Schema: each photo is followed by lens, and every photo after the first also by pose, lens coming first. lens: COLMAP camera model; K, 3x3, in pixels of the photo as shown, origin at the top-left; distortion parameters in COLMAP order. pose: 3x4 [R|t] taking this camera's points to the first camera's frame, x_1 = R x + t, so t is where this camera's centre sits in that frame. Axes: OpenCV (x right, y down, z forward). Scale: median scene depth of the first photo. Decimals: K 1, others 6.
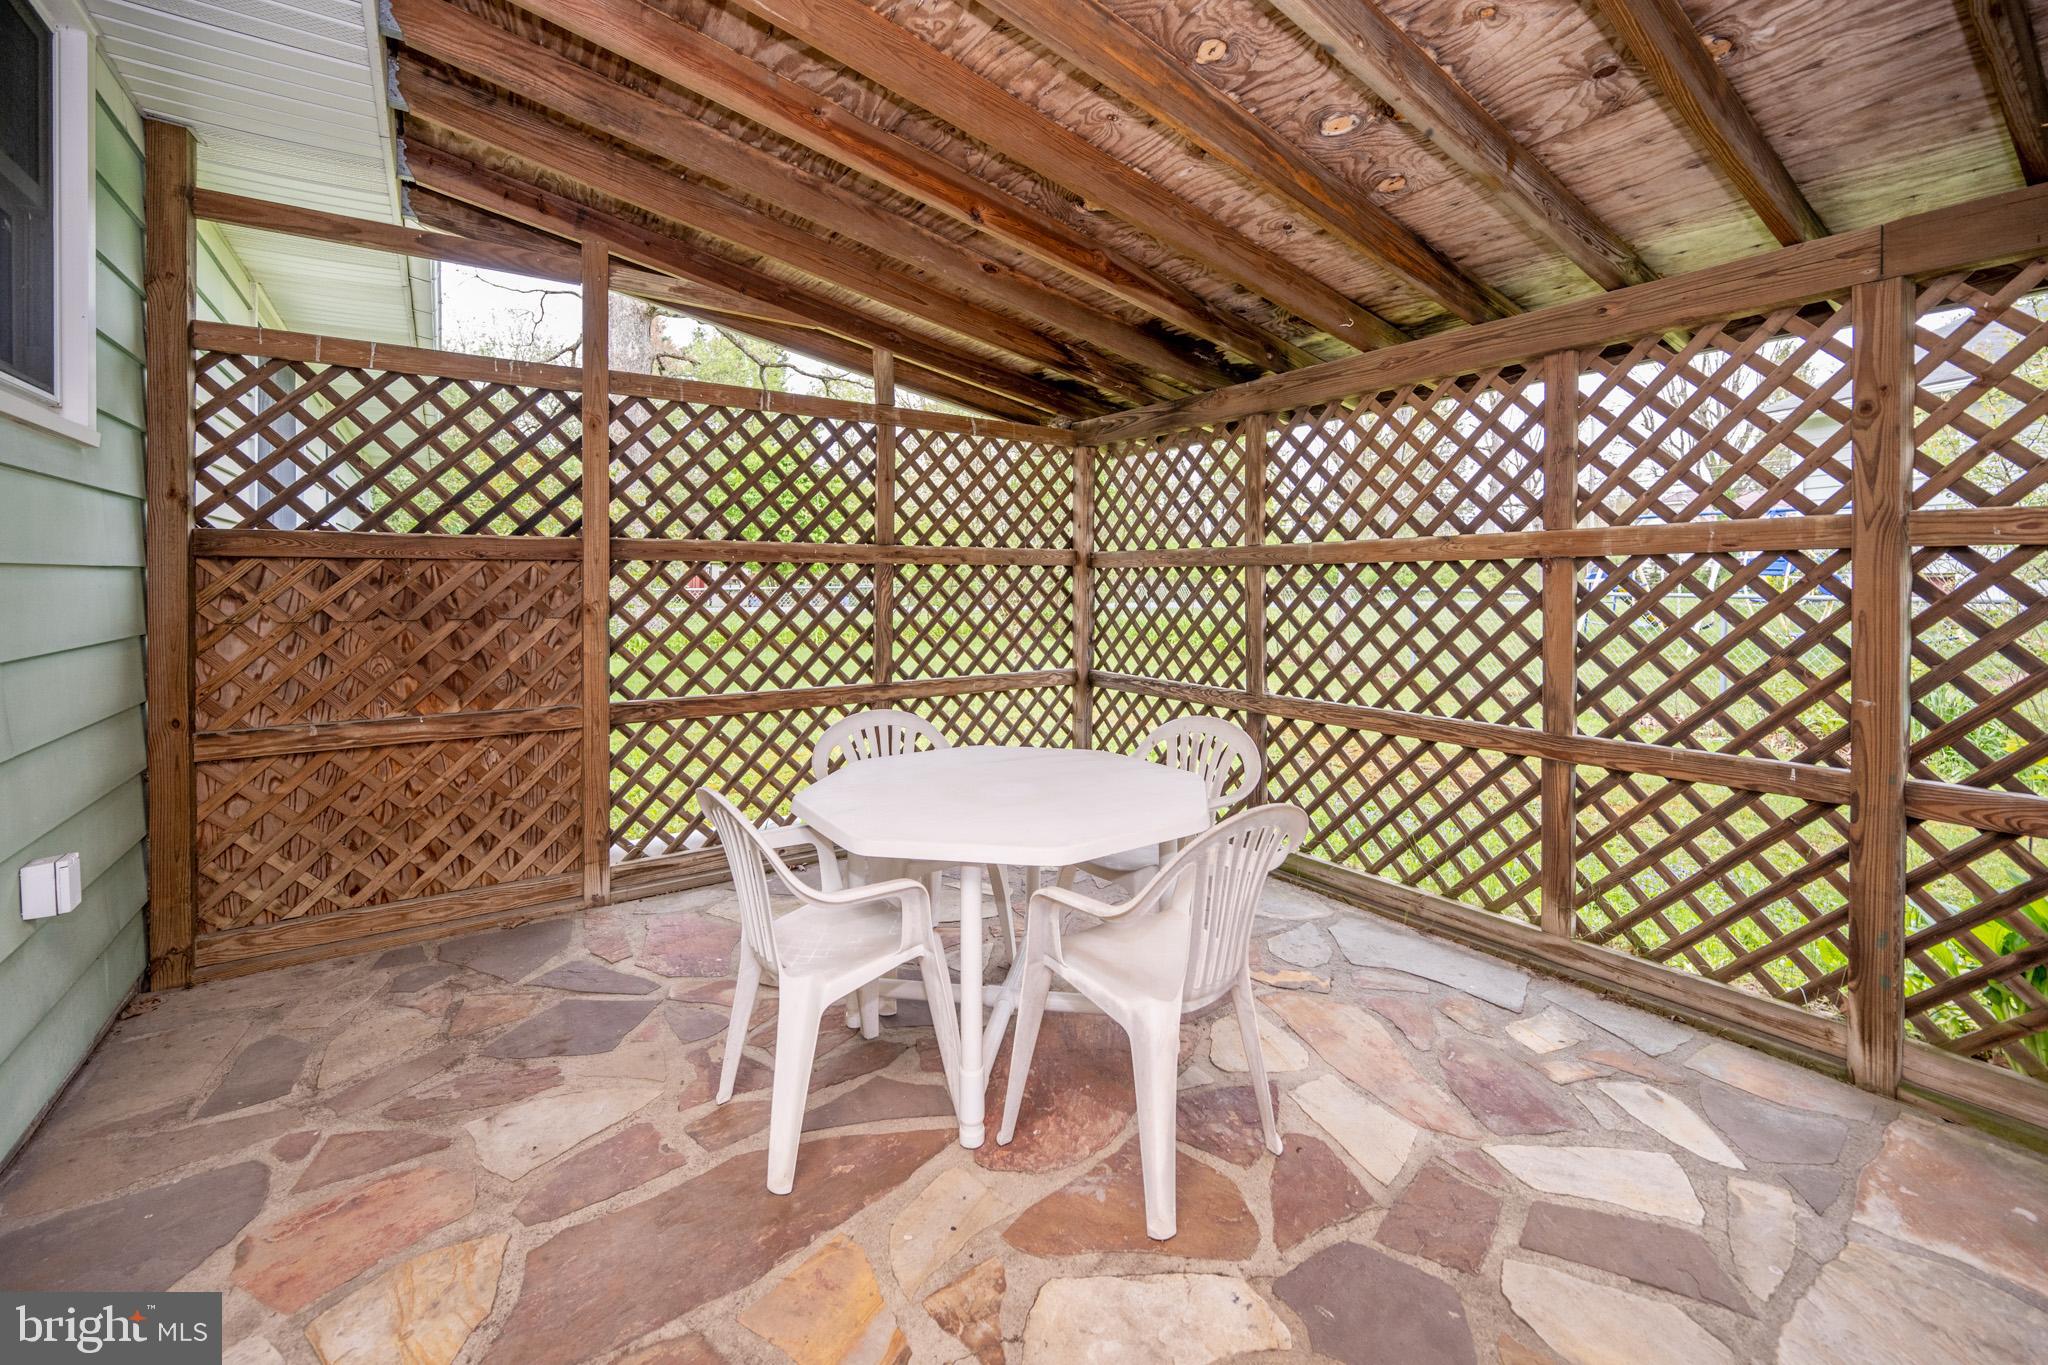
lens RADIAL K [[841.5, 0, 1028.1], [0, 841.5, 582.4], [0, 0, 1]] dist [-0.004799, 0.000388]
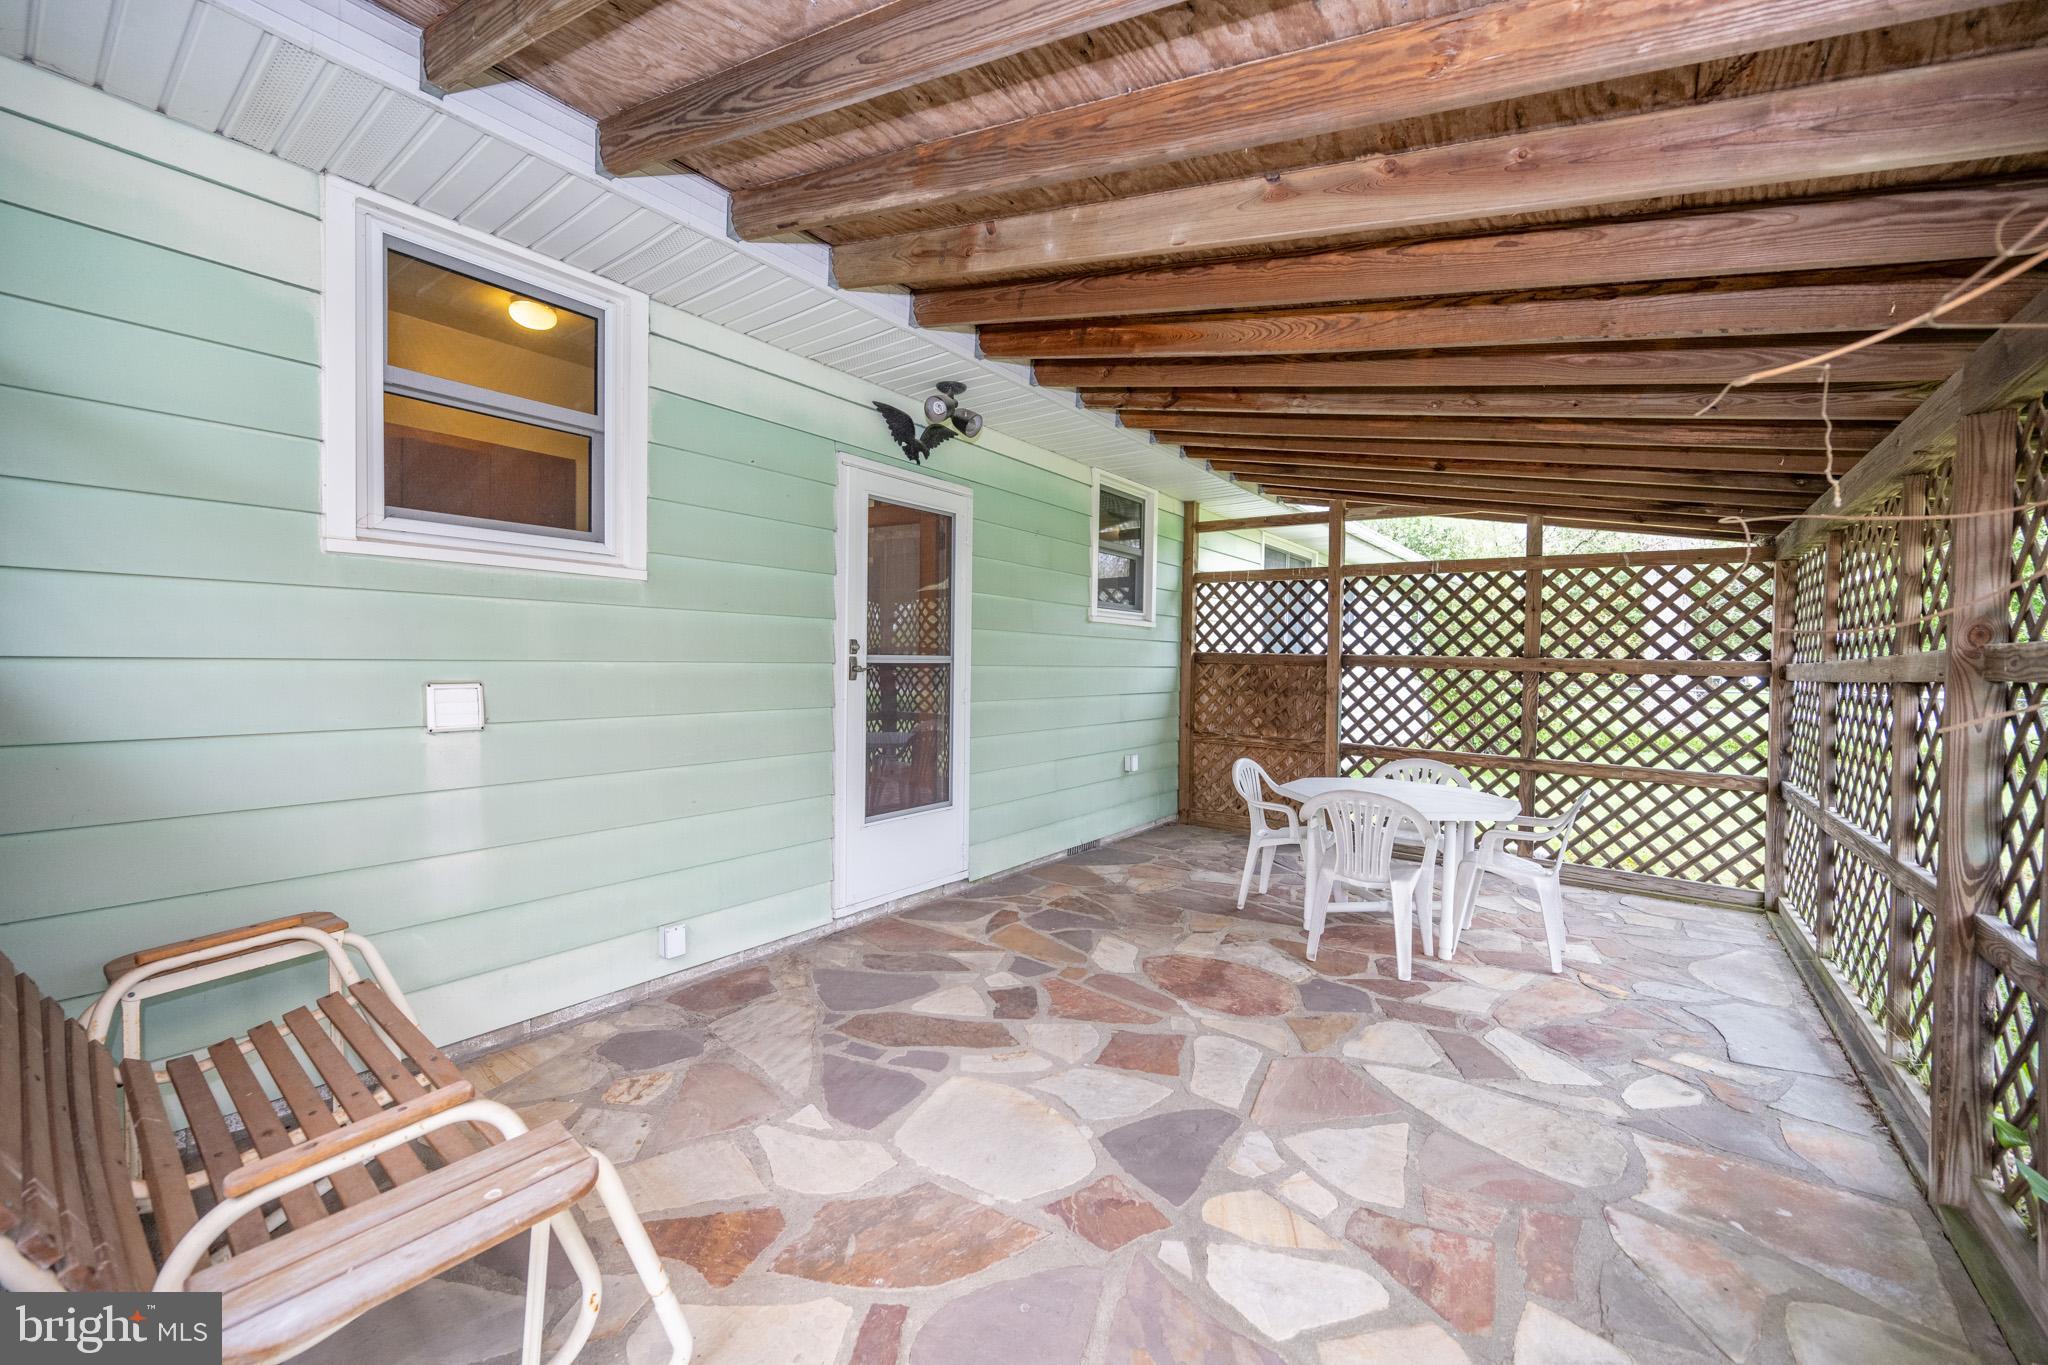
lens RADIAL K [[819.7, 0, 1012.7], [0, 819.7, 689.5], [0, 0, 1]] dist [-0.000486, -0.000073]
pose [[0.291198, 0.039959, -0.955828, 1.048112], [-0.034182, 0.998924, 0.031347, -0.006118], [0.956052, 0.023543, 0.292250, -0.239540]]
